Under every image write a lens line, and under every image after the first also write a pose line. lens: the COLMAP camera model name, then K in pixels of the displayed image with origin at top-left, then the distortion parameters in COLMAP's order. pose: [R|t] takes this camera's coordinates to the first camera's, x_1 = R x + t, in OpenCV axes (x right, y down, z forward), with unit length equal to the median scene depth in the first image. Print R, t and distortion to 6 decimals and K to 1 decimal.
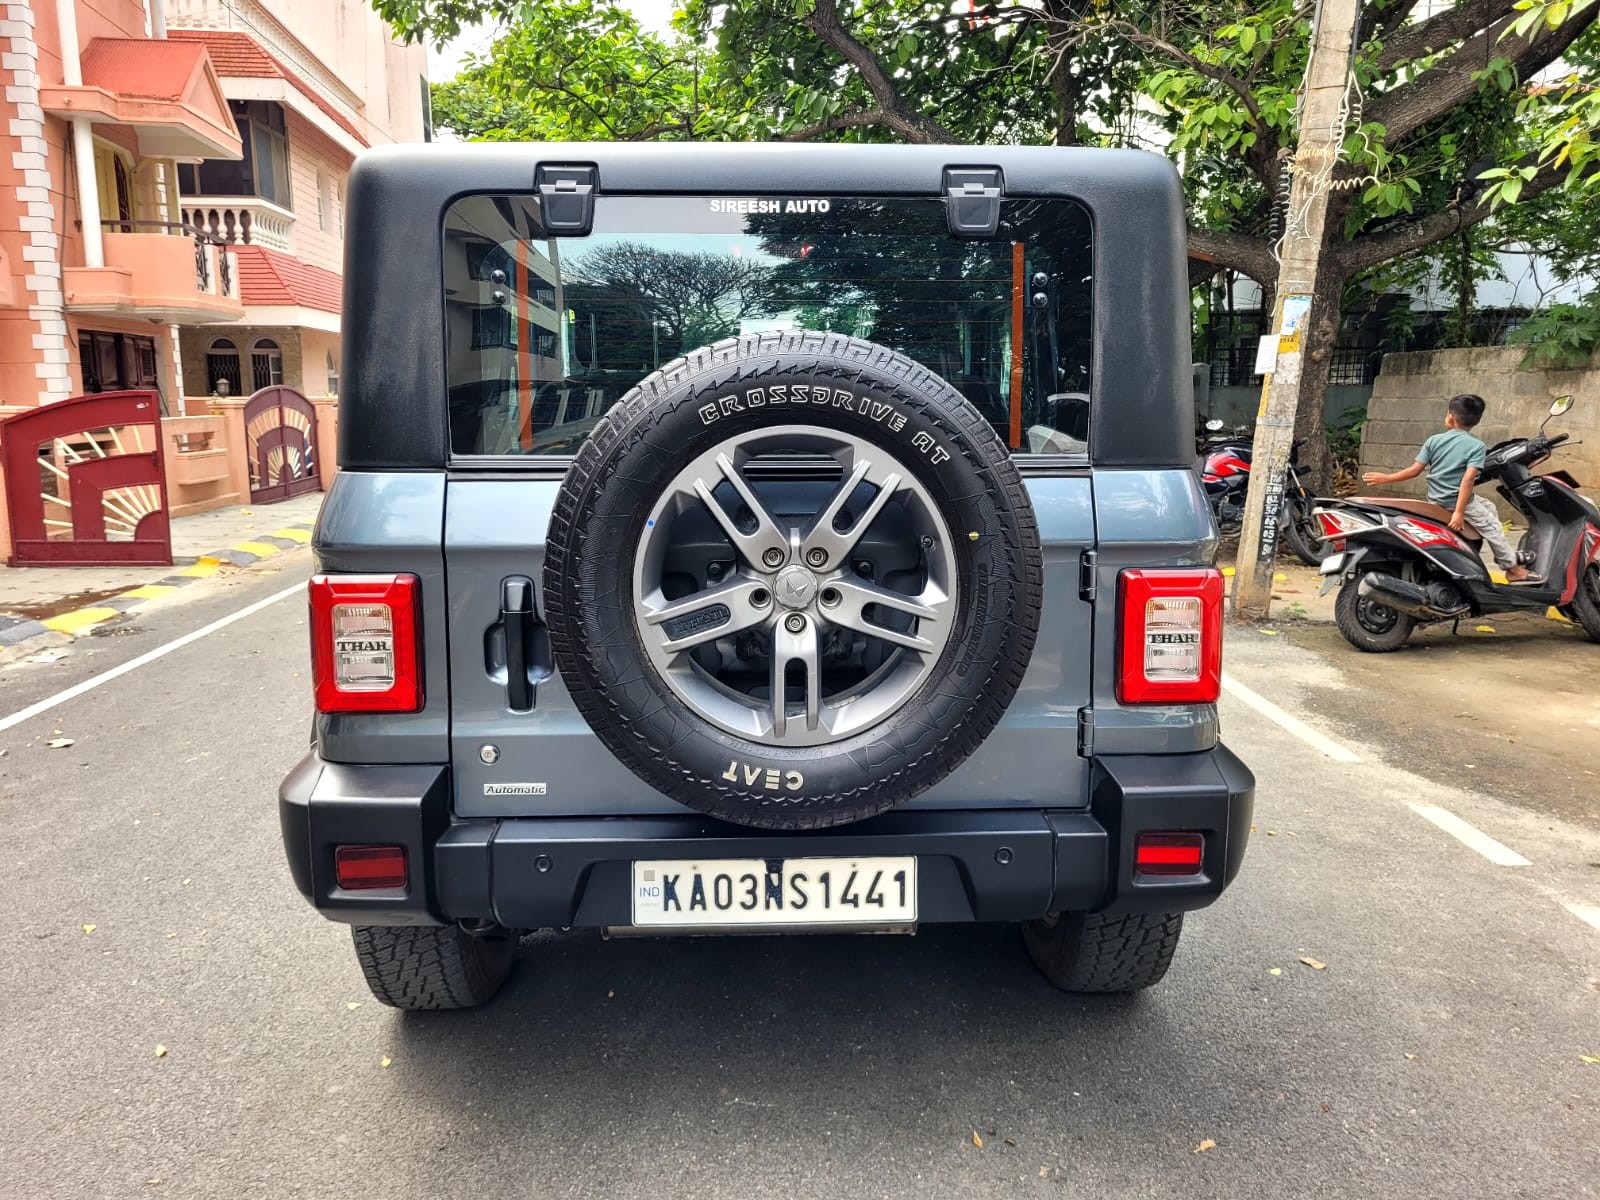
lens RADIAL K [[1245.2, 0, 792.5], [0, 1245.2, 604.4], [0, 0, 1]] dist [0.014861, -0.005992]
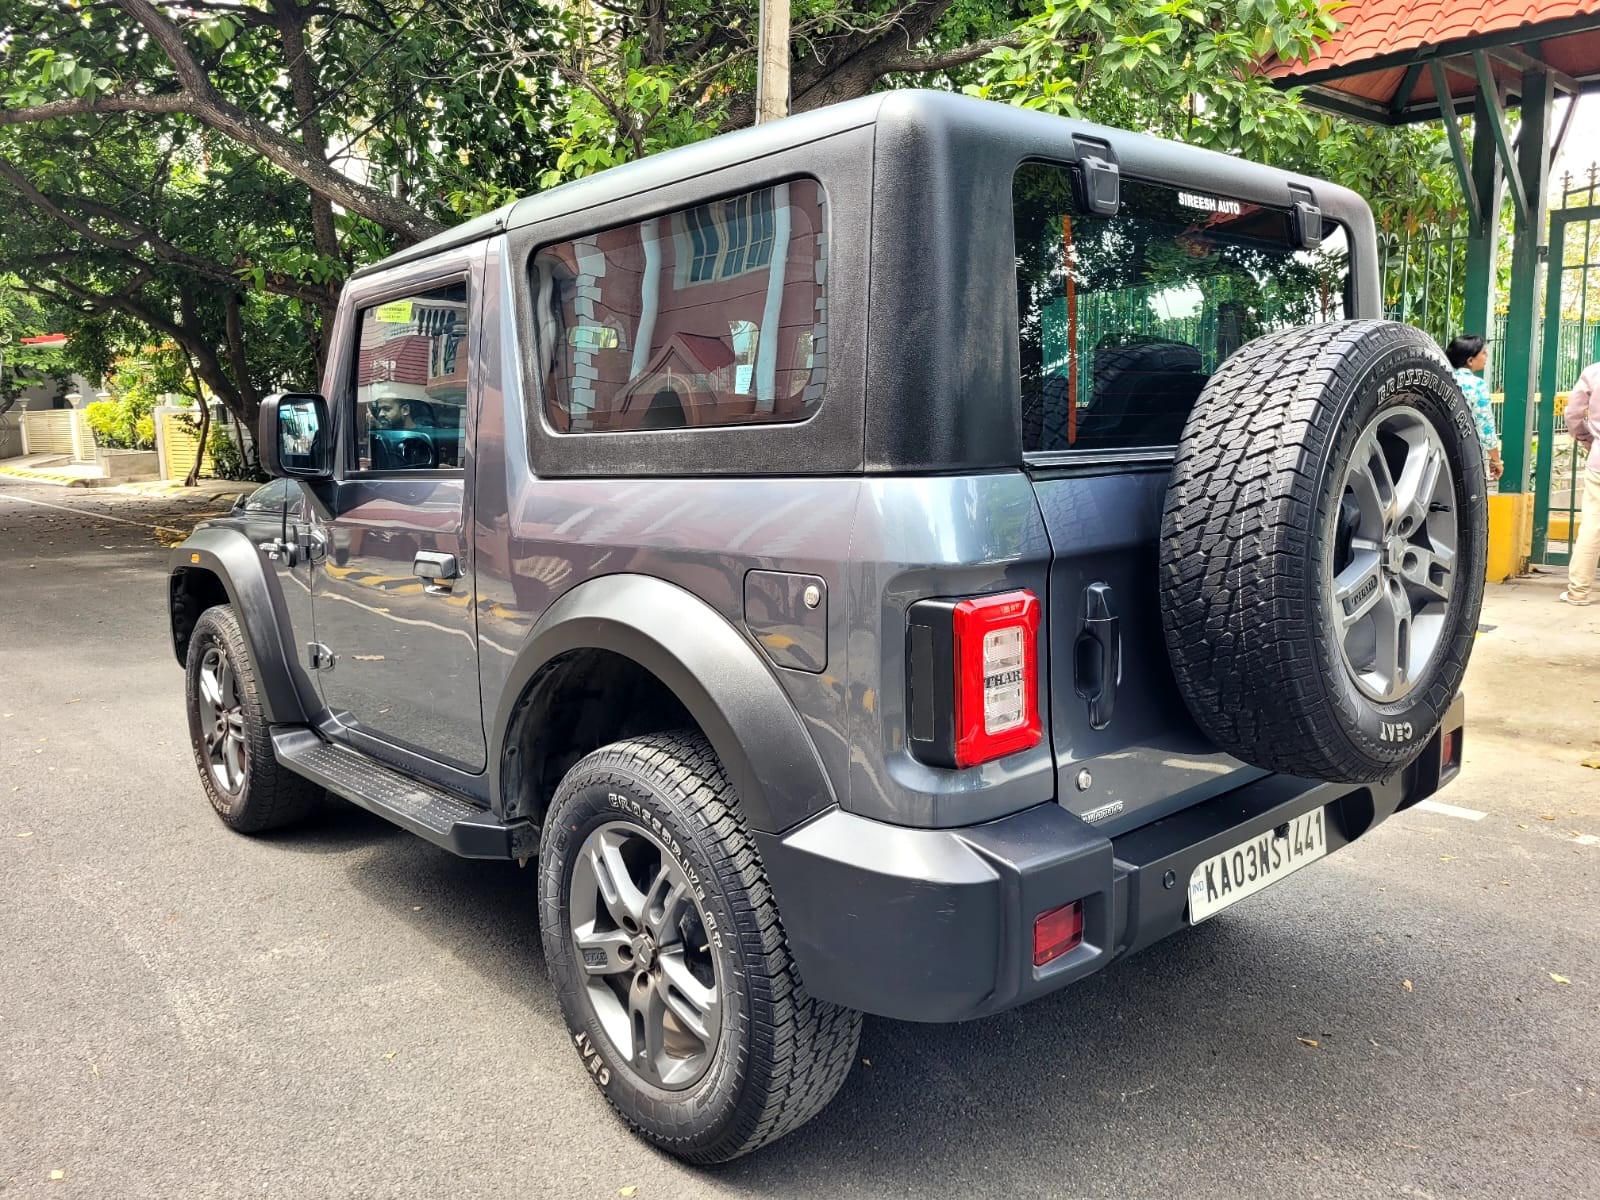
lens RADIAL K [[1245.2, 0, 803.1], [0, 1245.2, 601.8], [0, 0, 1]] dist [0.014861, -0.005992]
pose [[0.766254, -0.106545, 0.633643, -0.954078], [0.124927, 0.992041, 0.015736, -0.047473], [-0.630277, 0.067101, 0.773466, 0.419074]]
